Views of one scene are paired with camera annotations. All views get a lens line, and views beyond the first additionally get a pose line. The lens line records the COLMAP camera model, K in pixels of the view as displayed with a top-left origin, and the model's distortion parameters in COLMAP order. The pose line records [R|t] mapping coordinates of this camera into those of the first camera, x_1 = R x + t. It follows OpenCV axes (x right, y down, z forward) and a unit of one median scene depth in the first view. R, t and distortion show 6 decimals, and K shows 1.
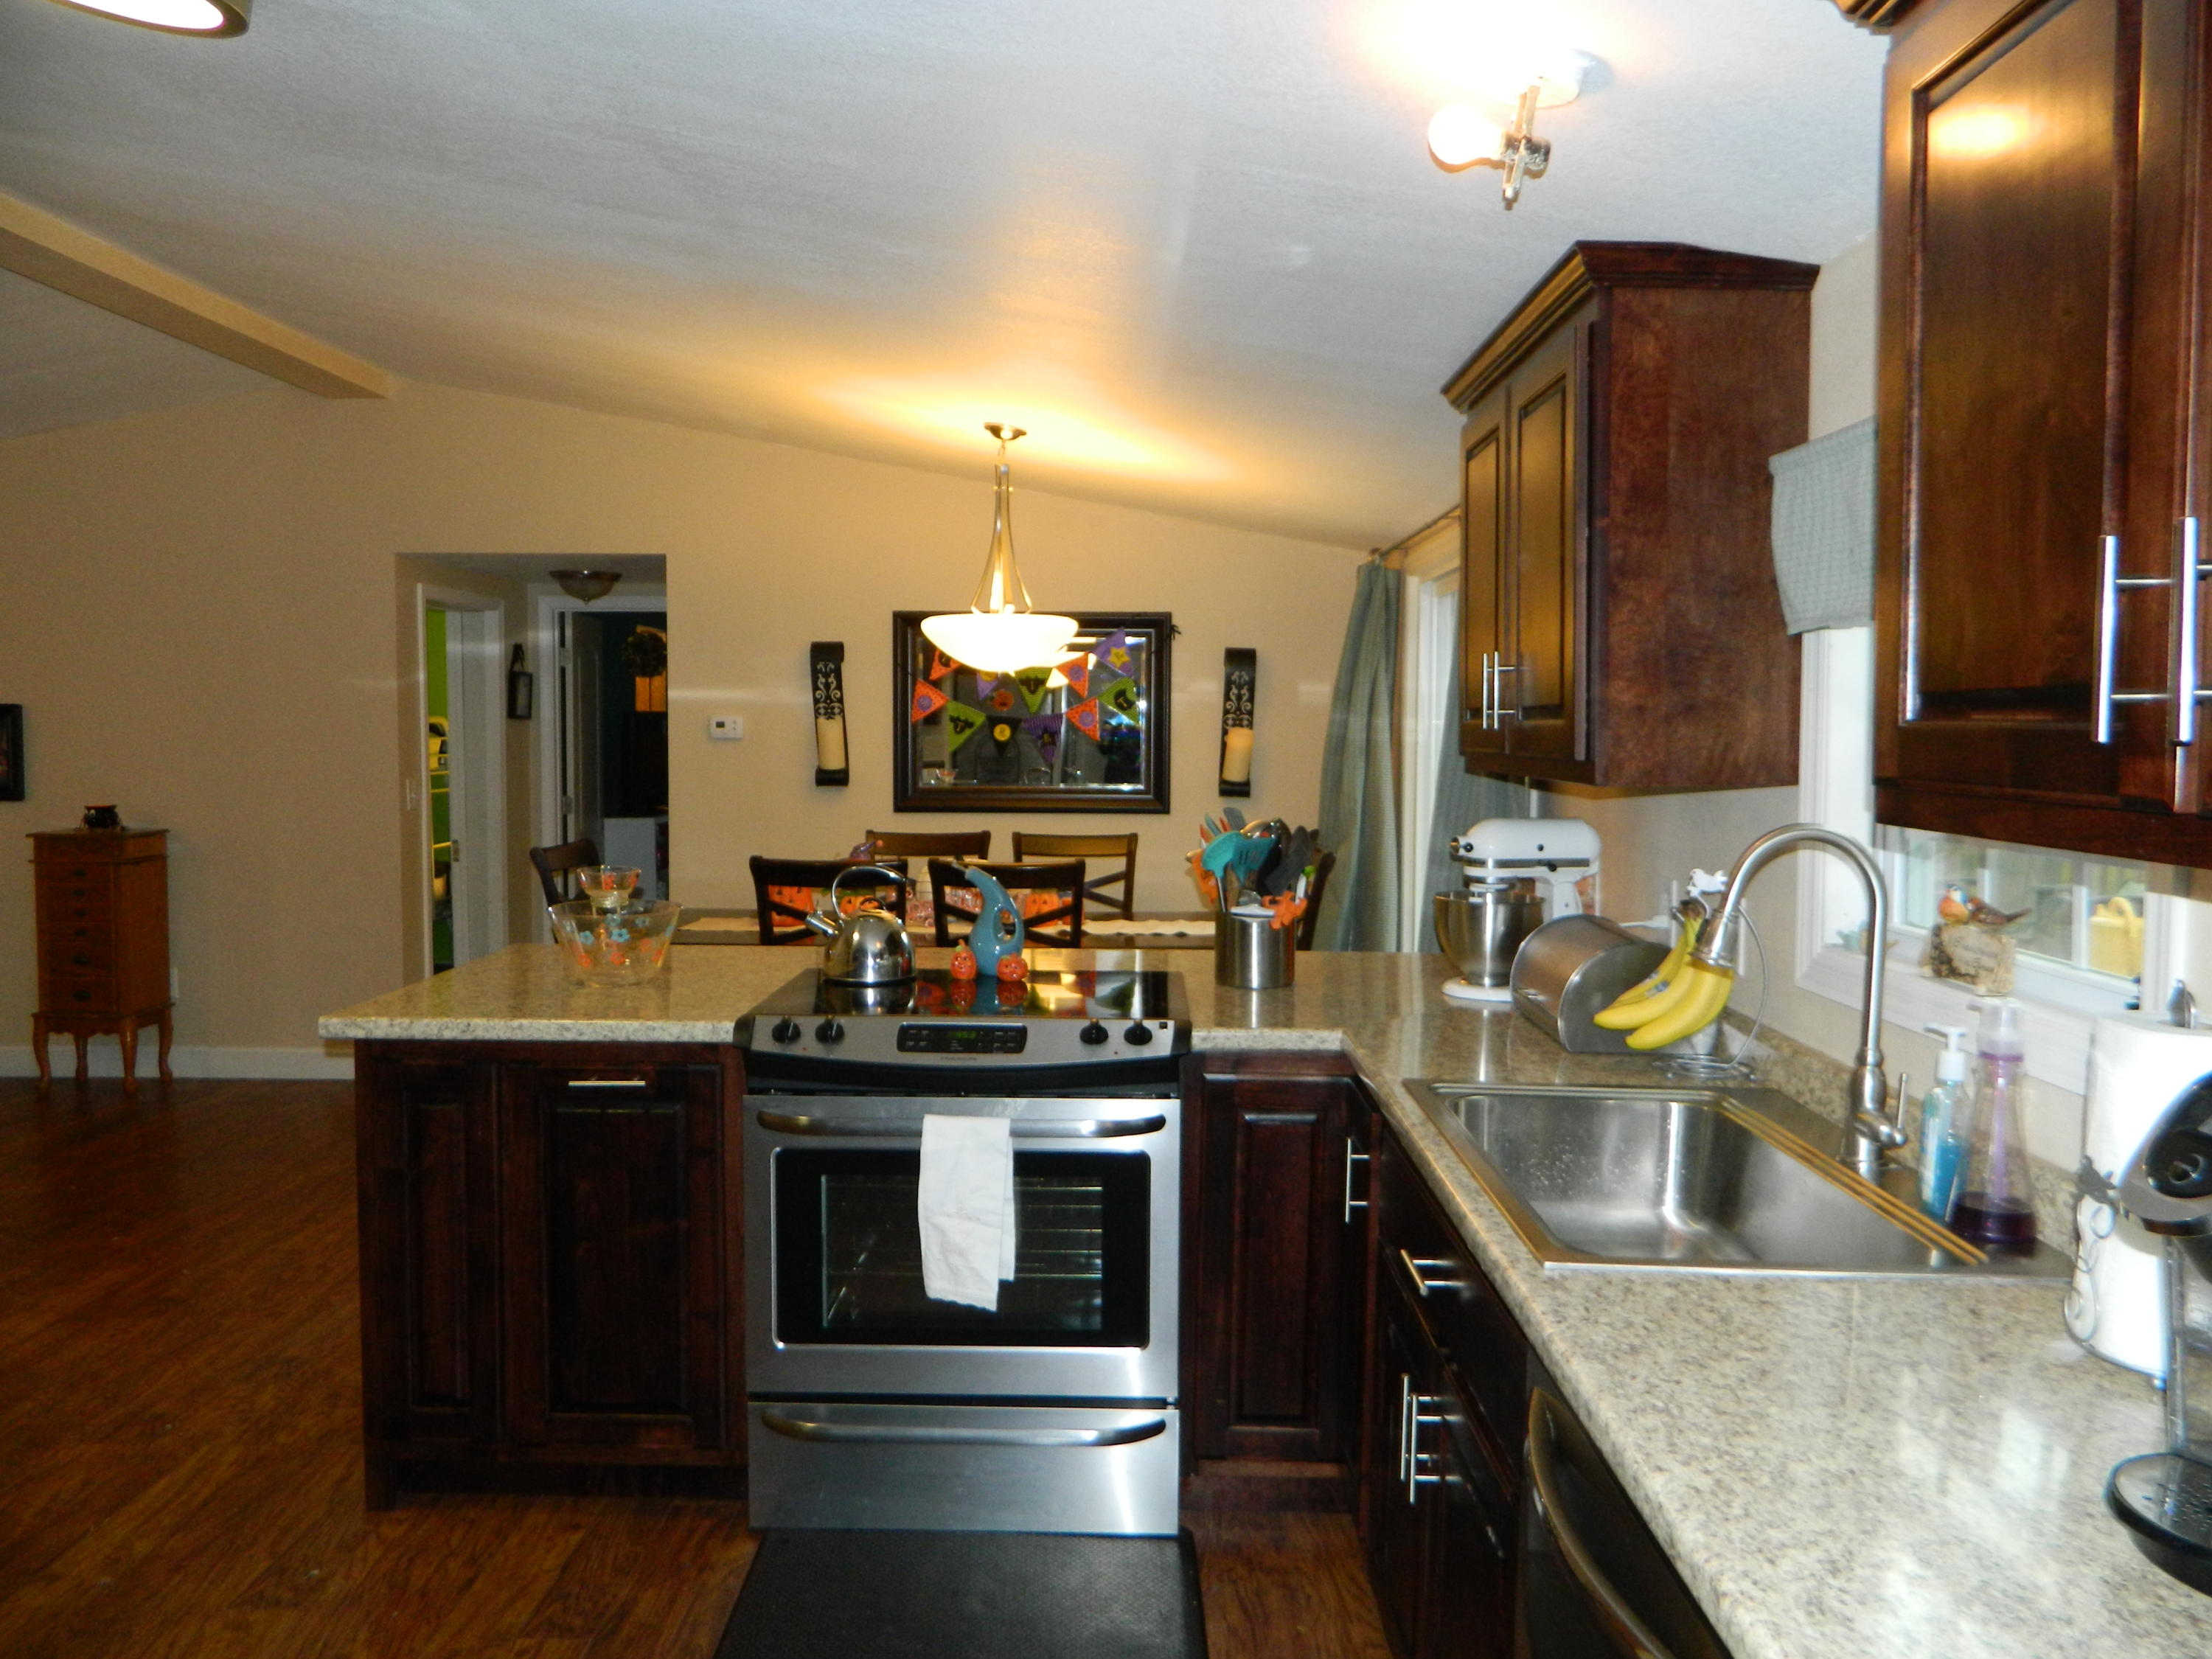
lens RADIAL K [[1644.8, 0, 1106.0], [0, 1644.8, 829.5], [0, 0, 1]] dist [-0.003206, 0.006192]
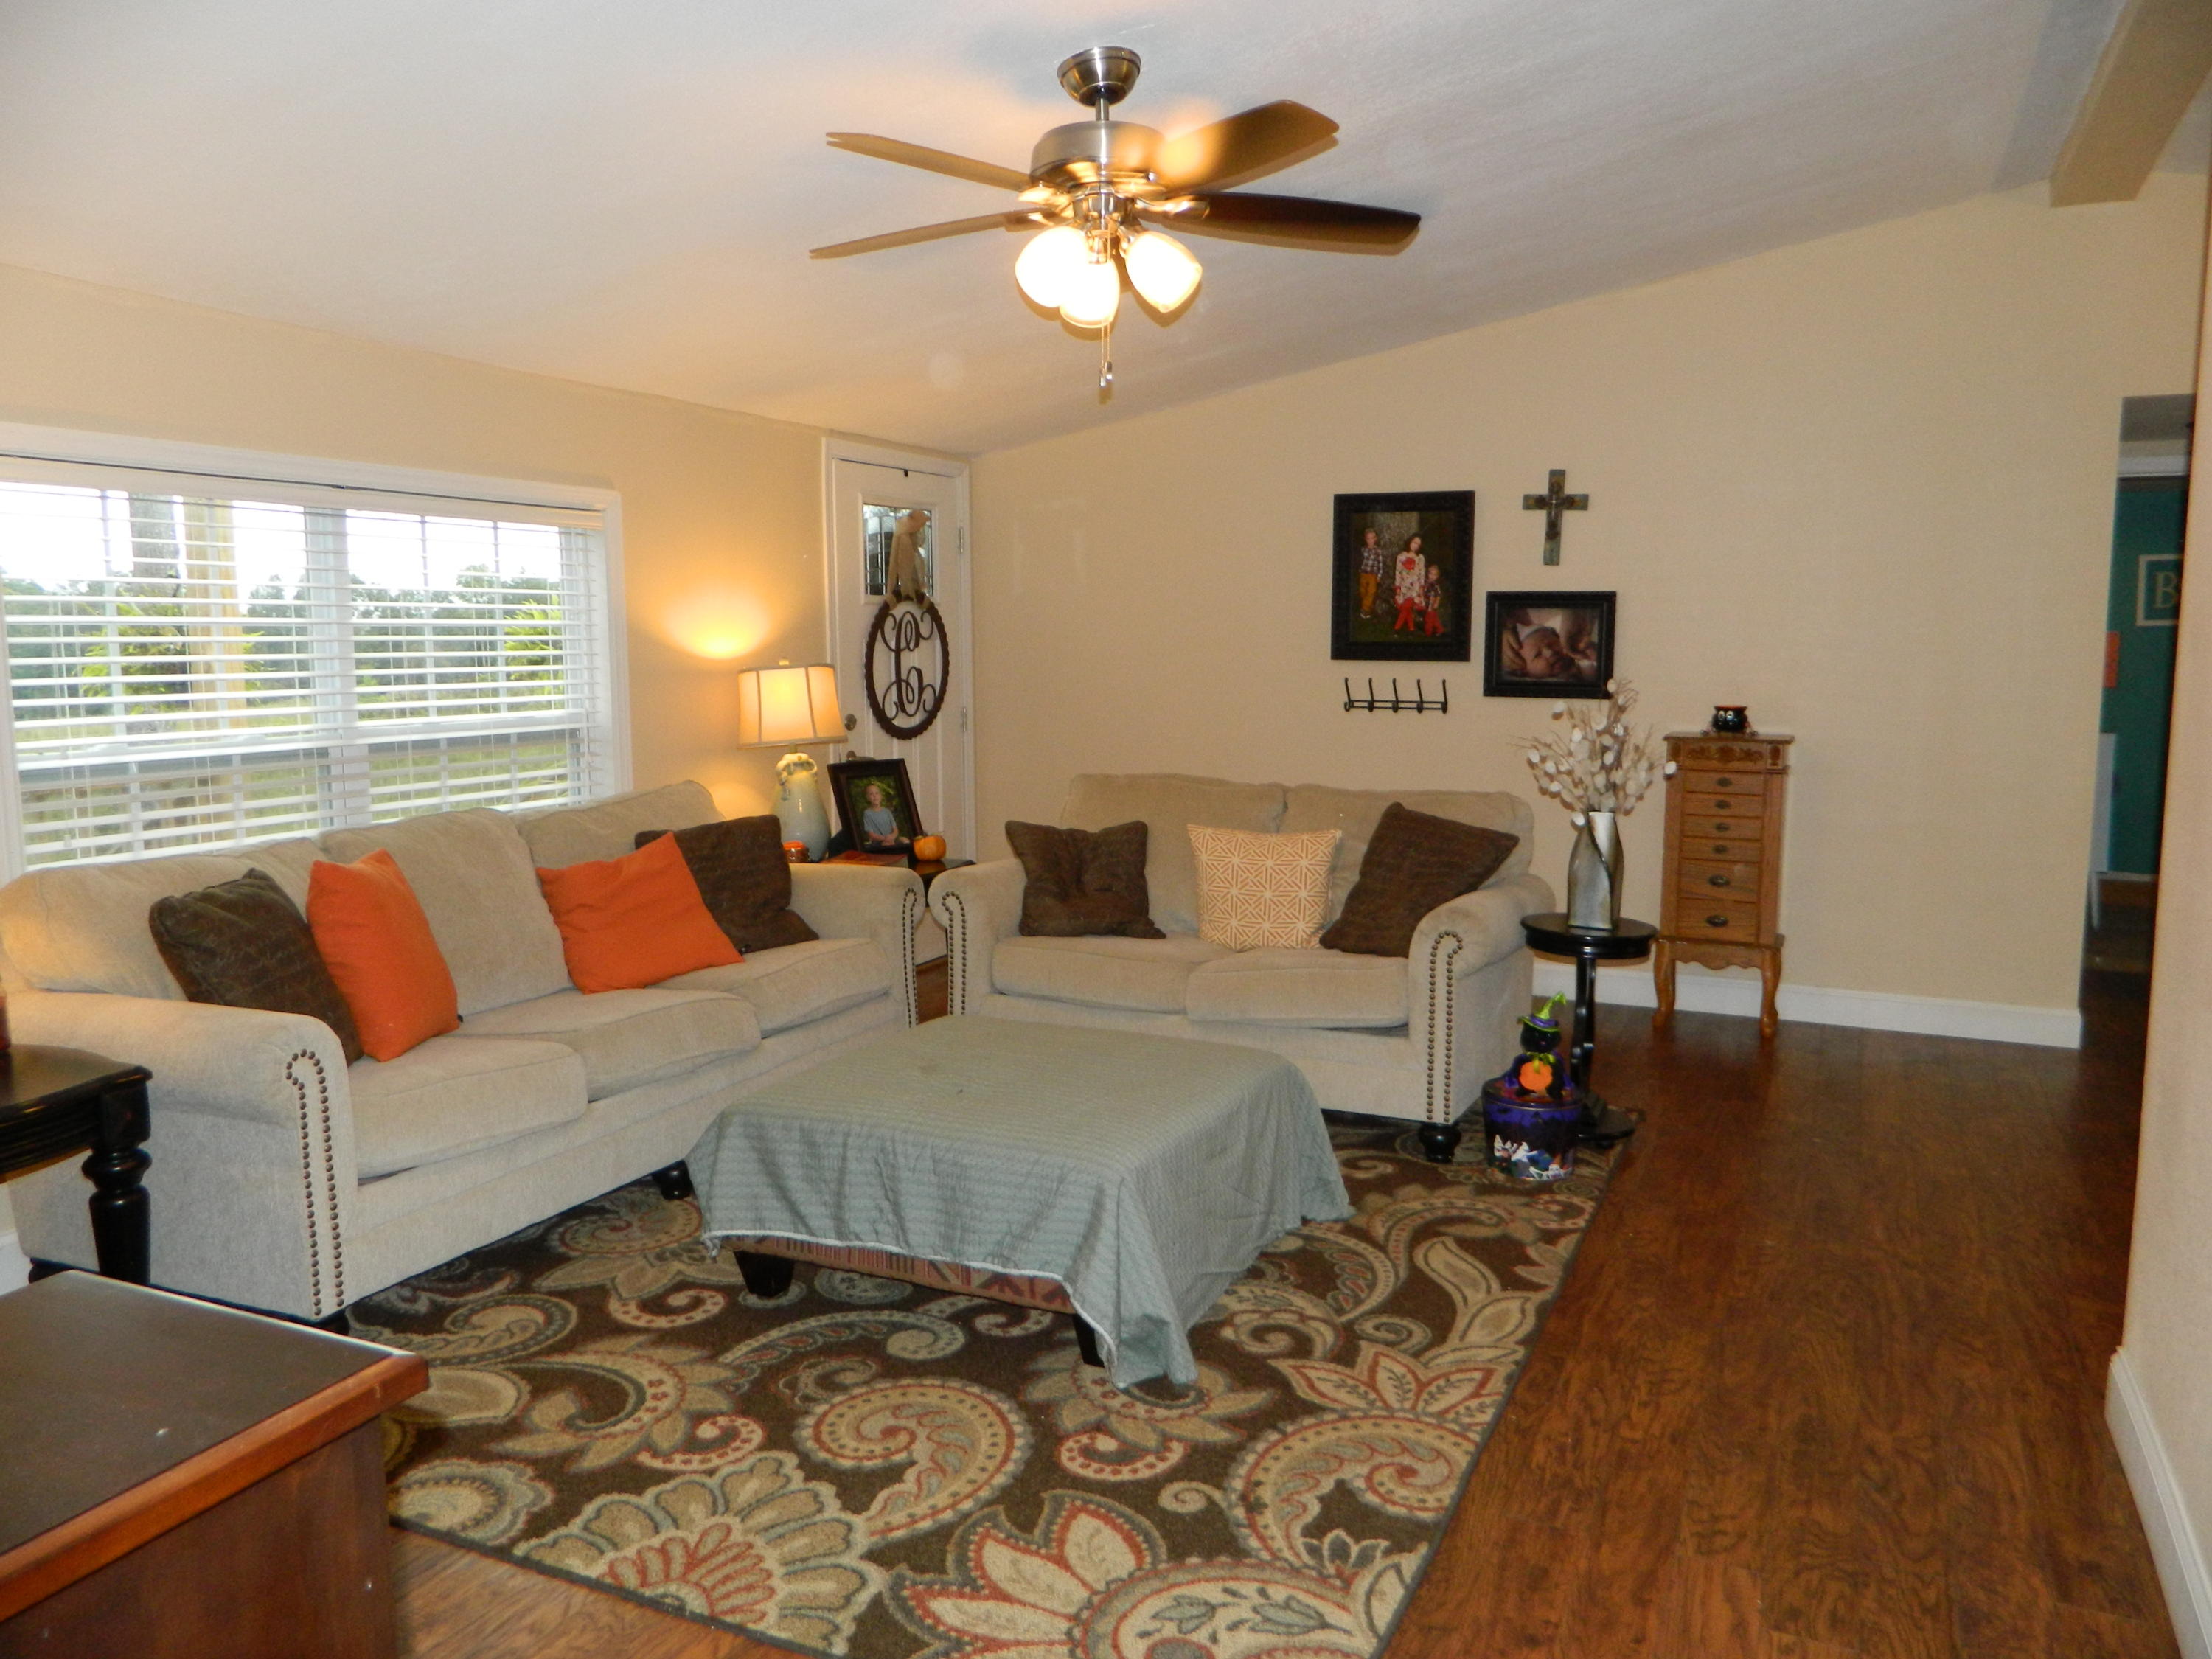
lens RADIAL K [[1644.8, 0, 1106.0], [0, 1644.8, 829.5], [0, 0, 1]] dist [-0.003206, 0.006192]
pose [[0.918883, 0.048072, -0.391591, -0.569963], [-0.026132, 0.997785, 0.061168, 0.006141], [0.393664, -0.045973, 0.918104, 0.061952]]
